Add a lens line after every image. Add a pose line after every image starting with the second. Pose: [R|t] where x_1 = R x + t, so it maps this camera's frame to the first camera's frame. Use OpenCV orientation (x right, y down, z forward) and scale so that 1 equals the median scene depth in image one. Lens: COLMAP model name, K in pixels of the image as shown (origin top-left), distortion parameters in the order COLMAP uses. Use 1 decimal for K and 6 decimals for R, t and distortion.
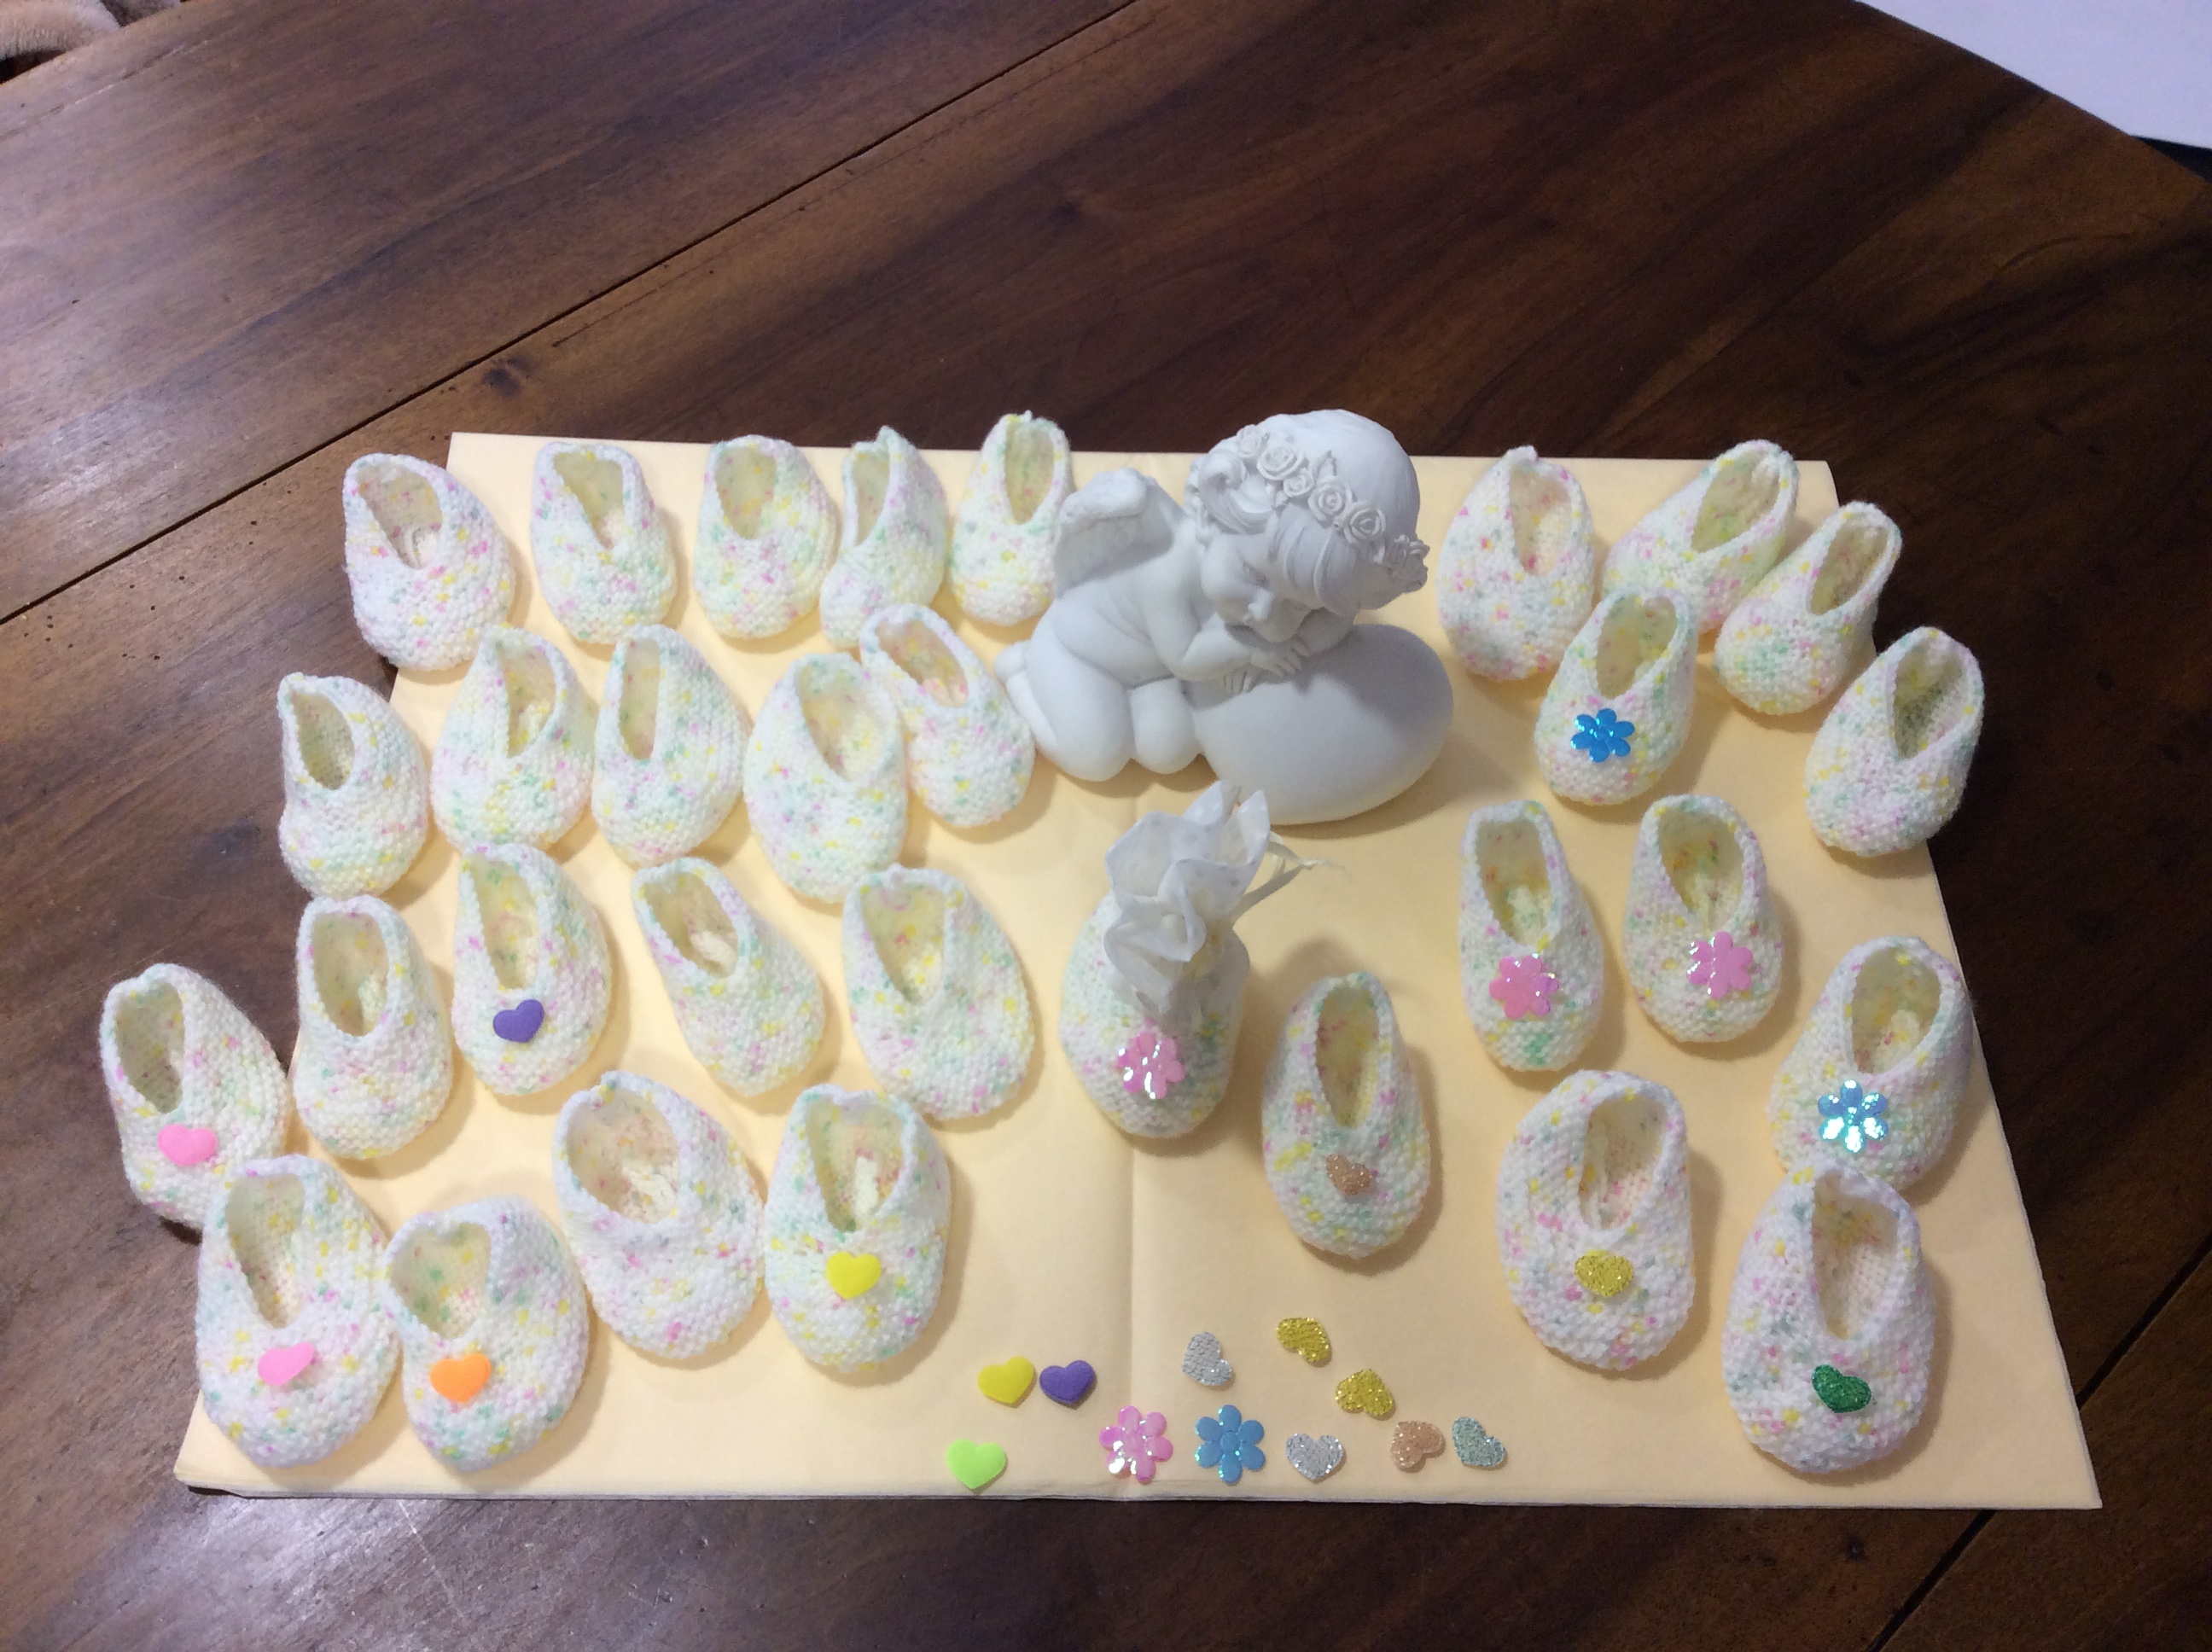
lens RADIAL K [[2024.0, 0, 1104.5], [0, 2024.0, 820.2], [0, 0, 1]] dist [0.149325, -0.331216]
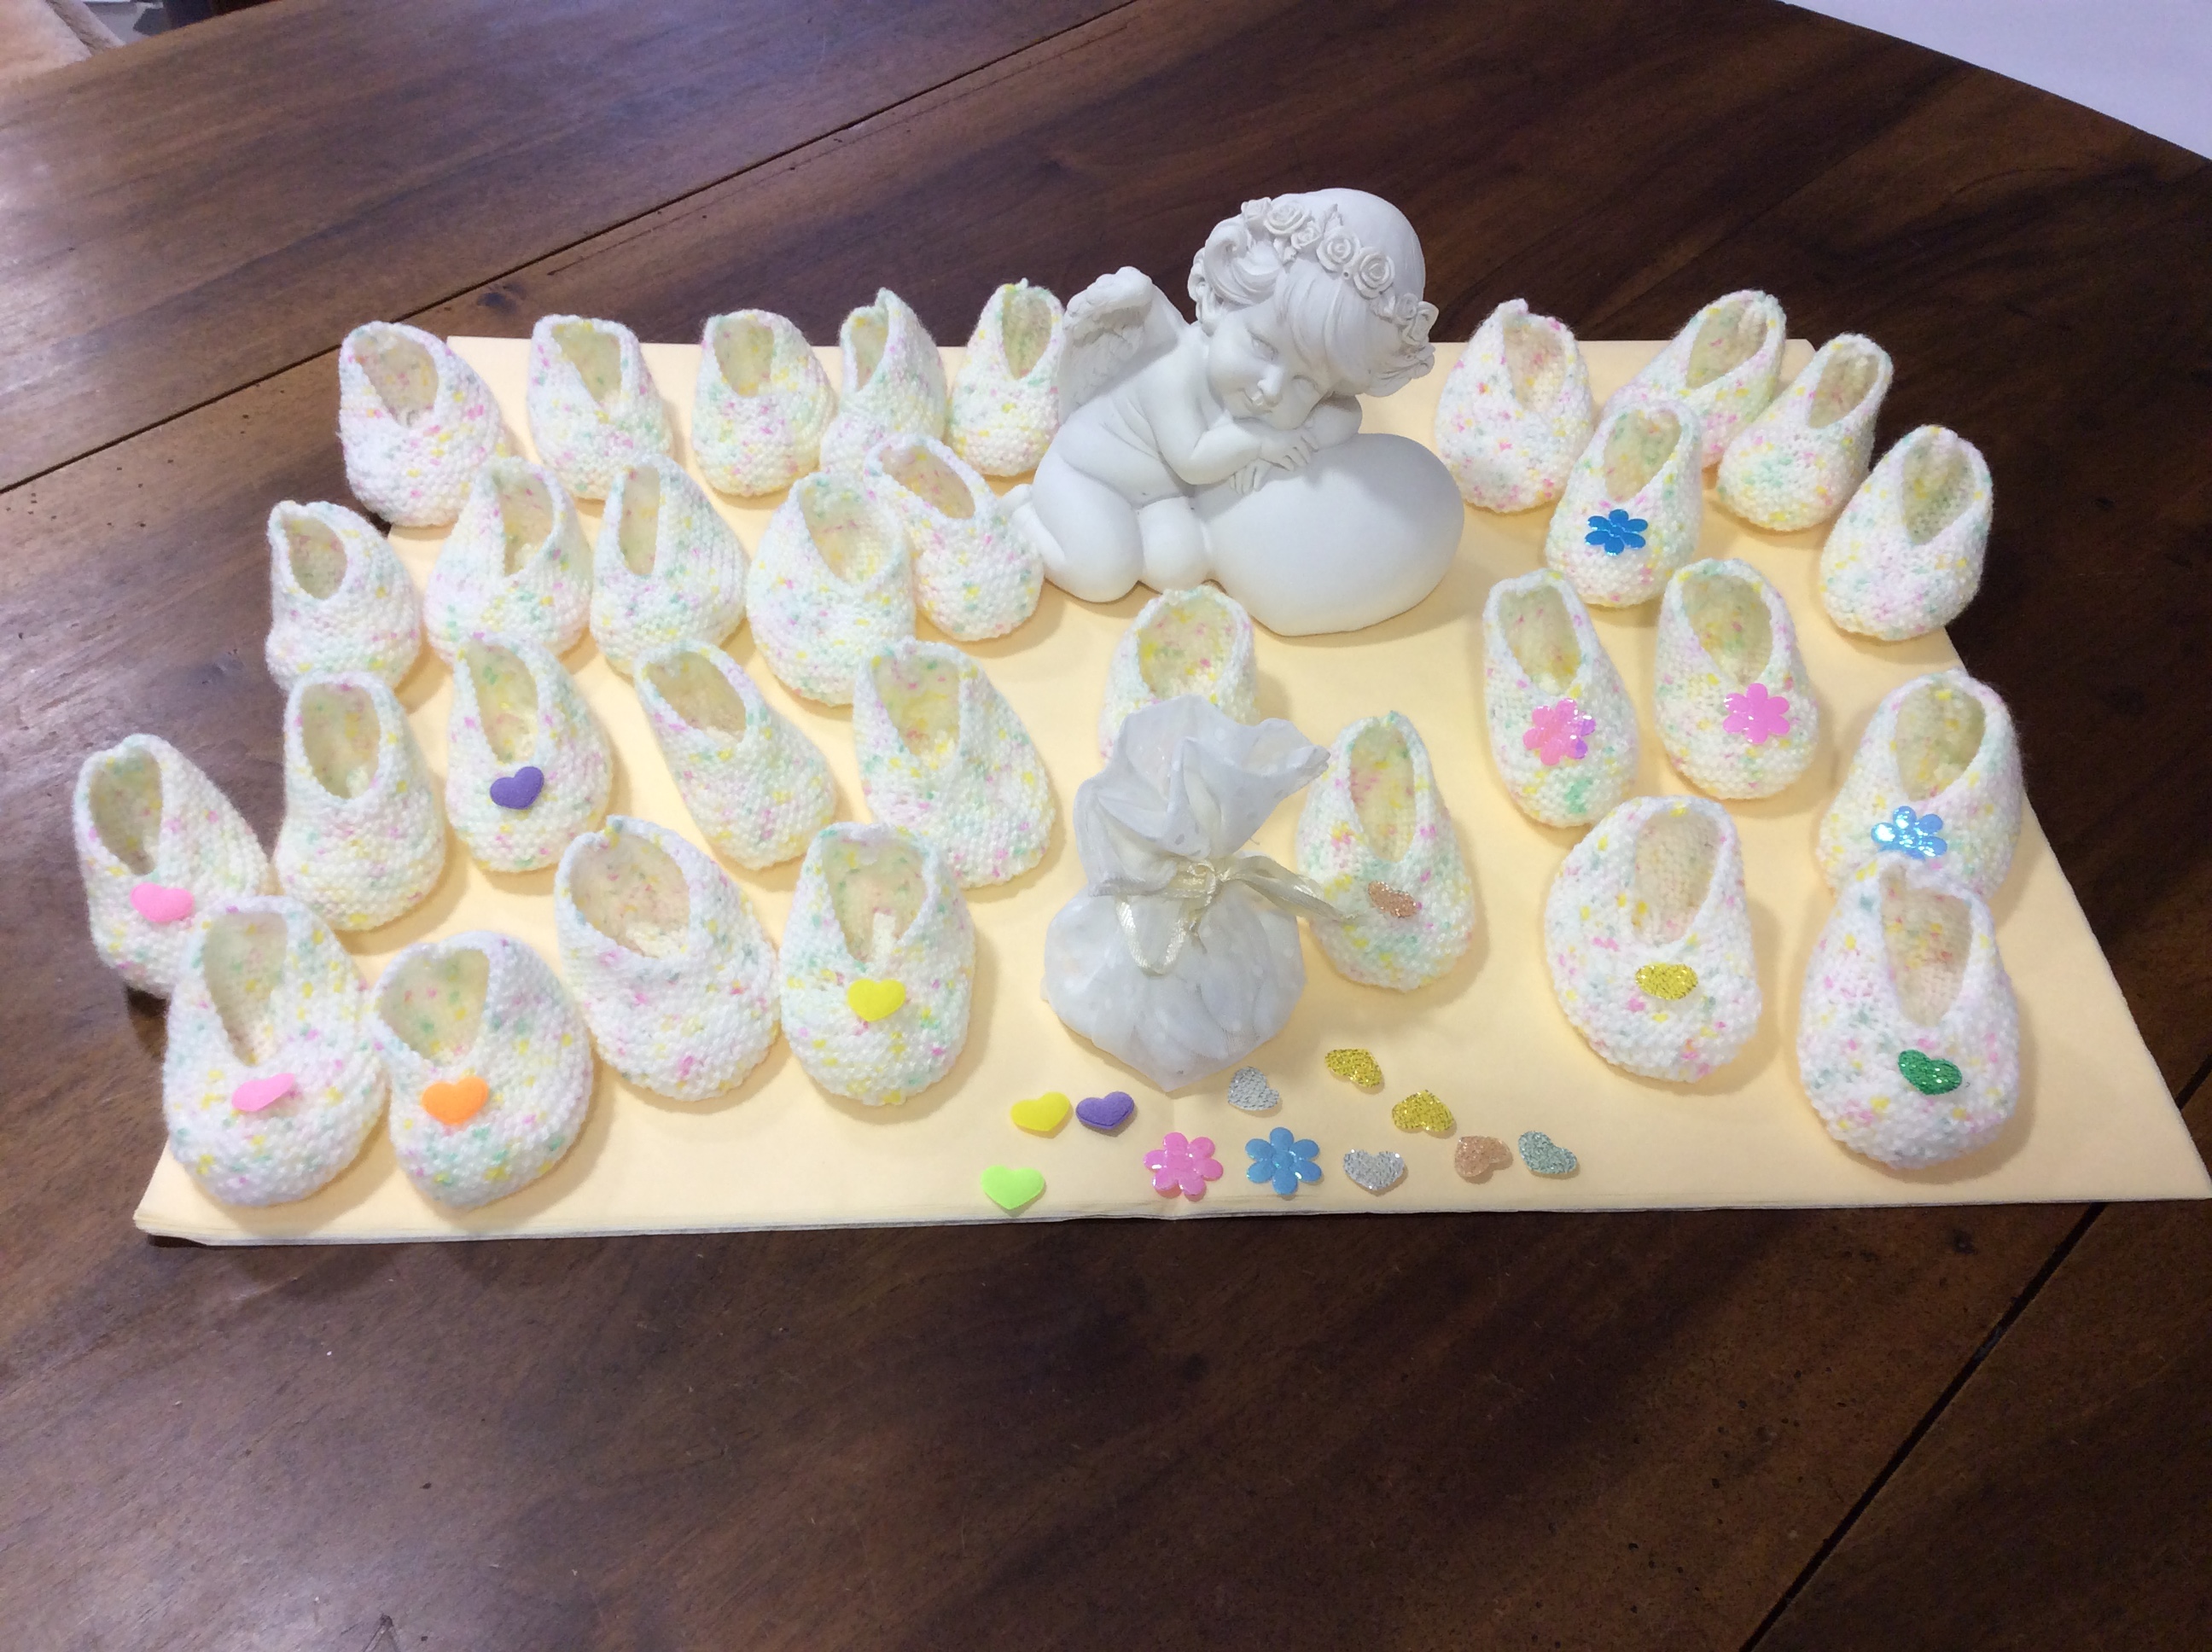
lens RADIAL K [[2024.0, 0, 1104.5], [0, 2024.0, 820.2], [0, 0, 1]] dist [0.149325, -0.331216]
pose [[0.999322, -0.025471, 0.026592, -0.037521], [0.029583, 0.985360, -0.167903, 0.279158], [-0.021926, 0.168576, 0.985445, 0.054899]]
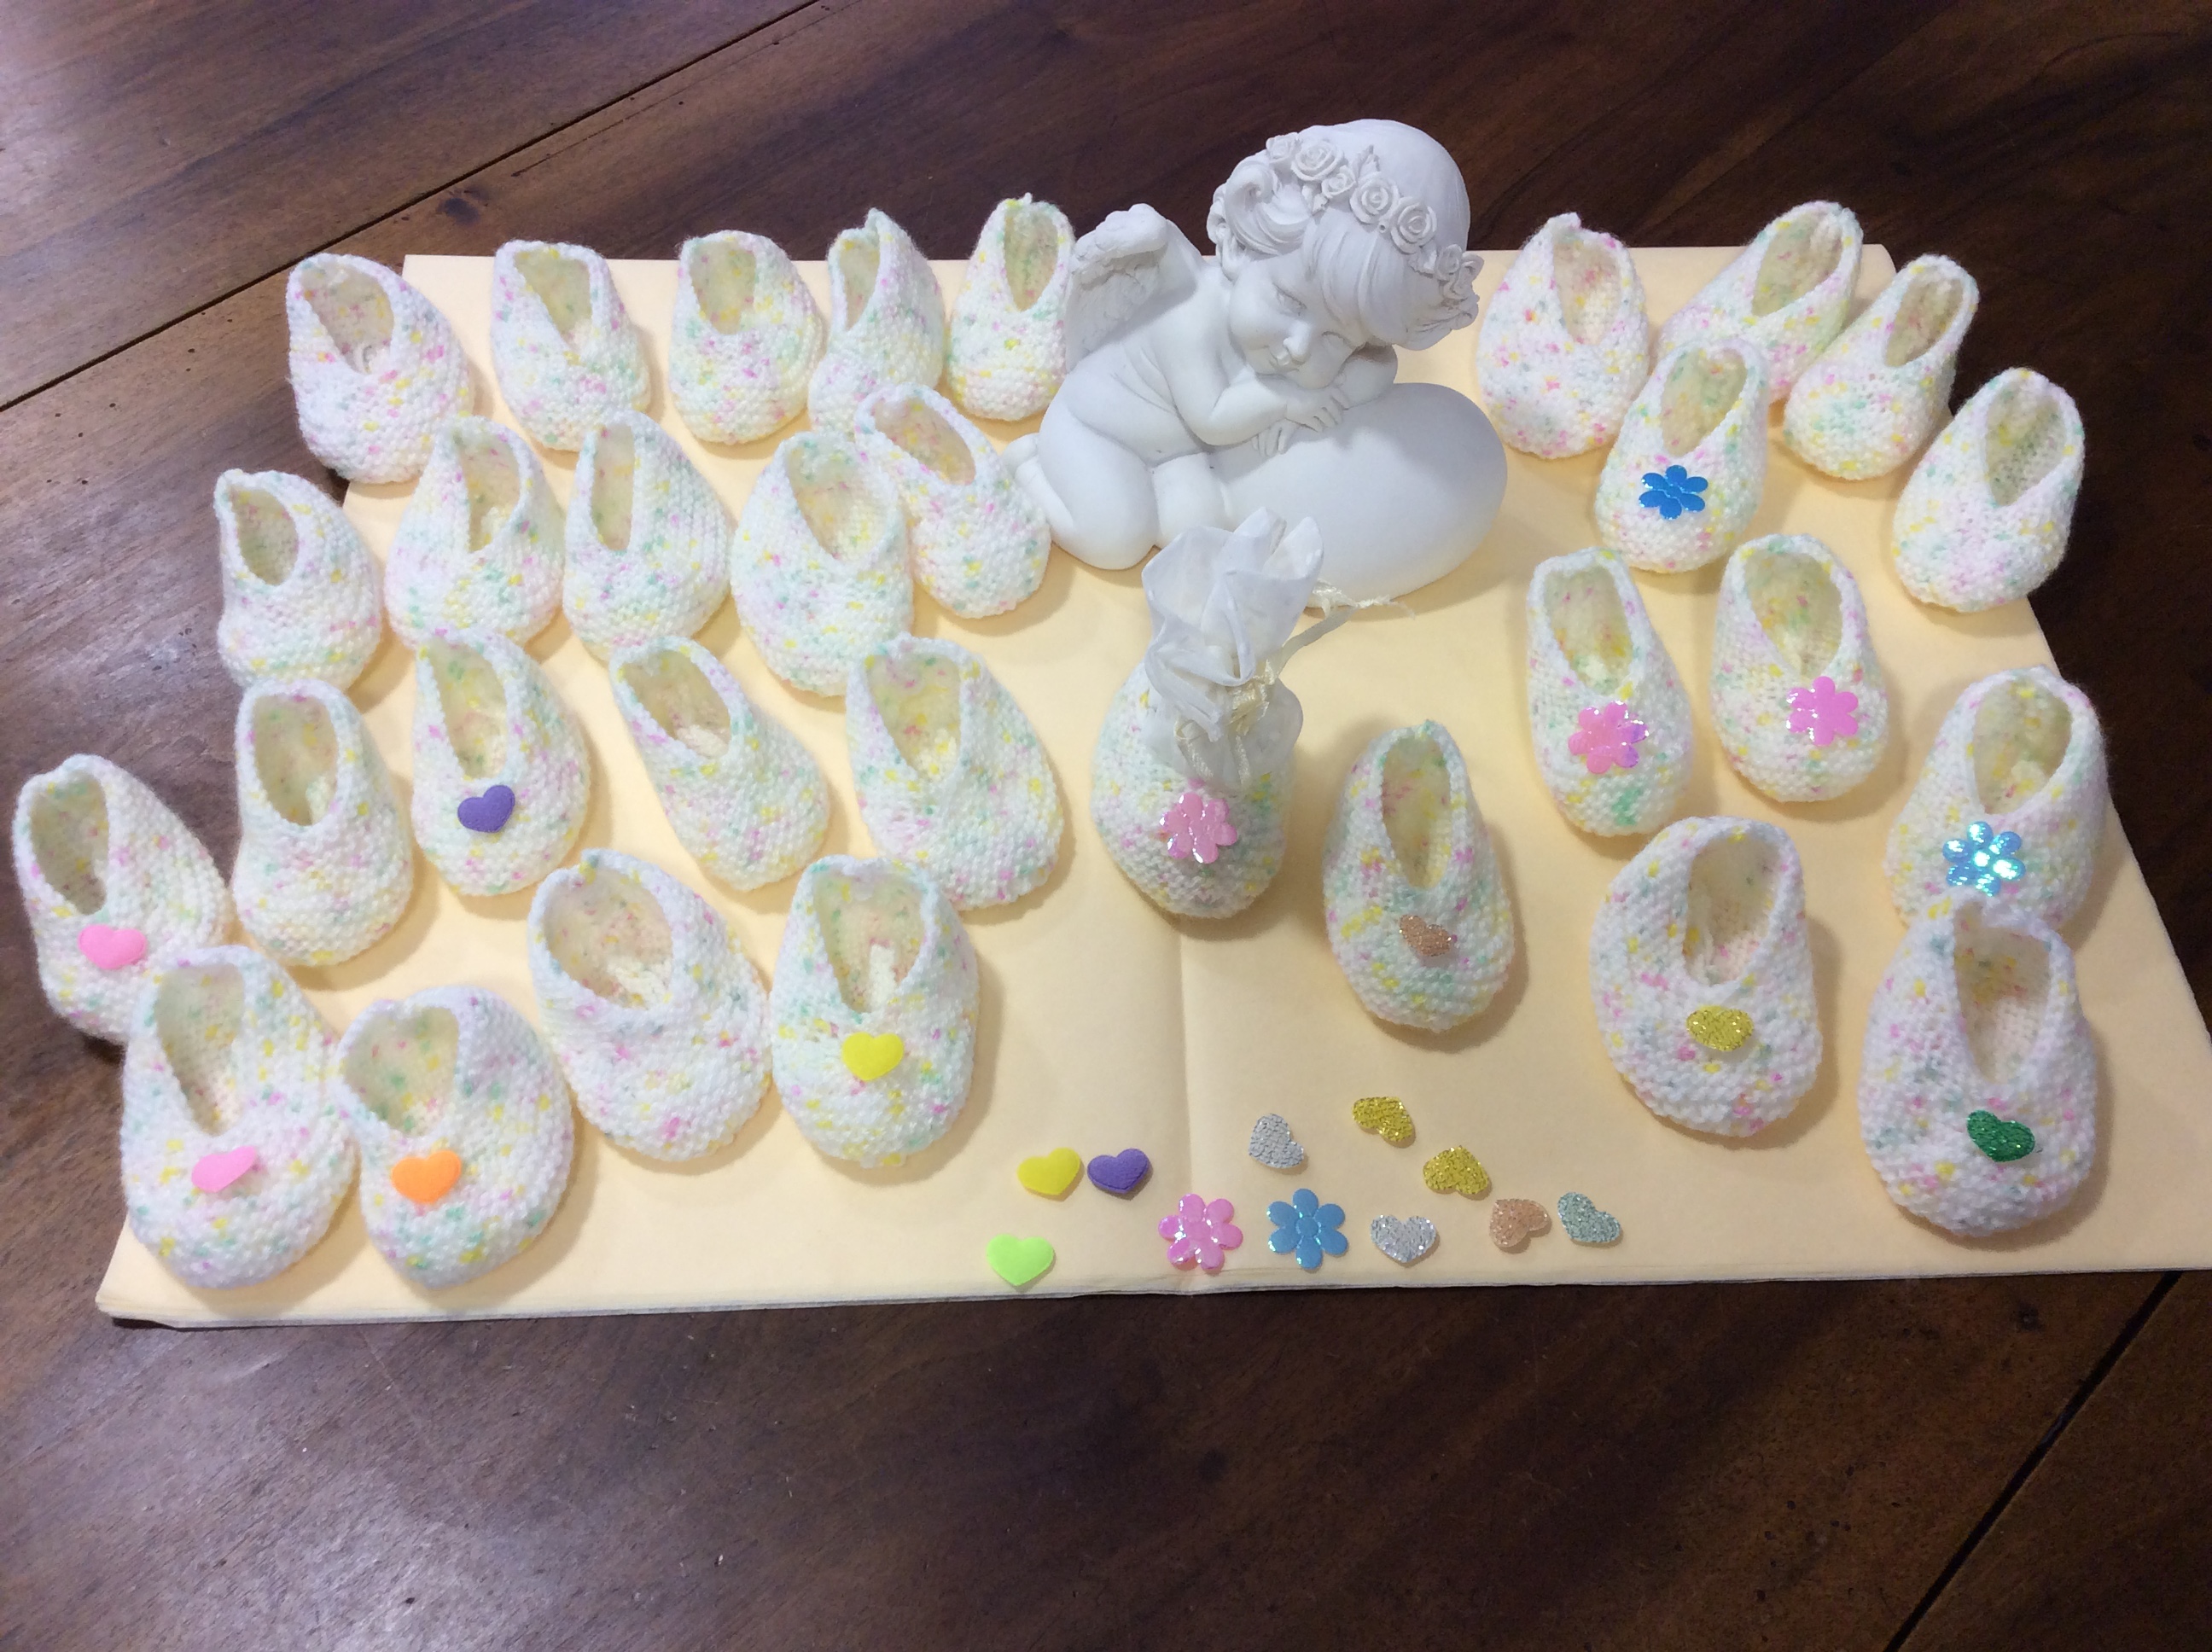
lens RADIAL K [[2015.4, 0, 1106.0], [0, 2015.4, 826.0], [0, 0, 1]] dist [0.140350, -0.299890]
pose [[0.999373, -0.032917, 0.013043, -0.028223], [0.033552, 0.998089, -0.051888, 0.159282], [-0.011310, 0.052293, 0.998568, 0.110685]]
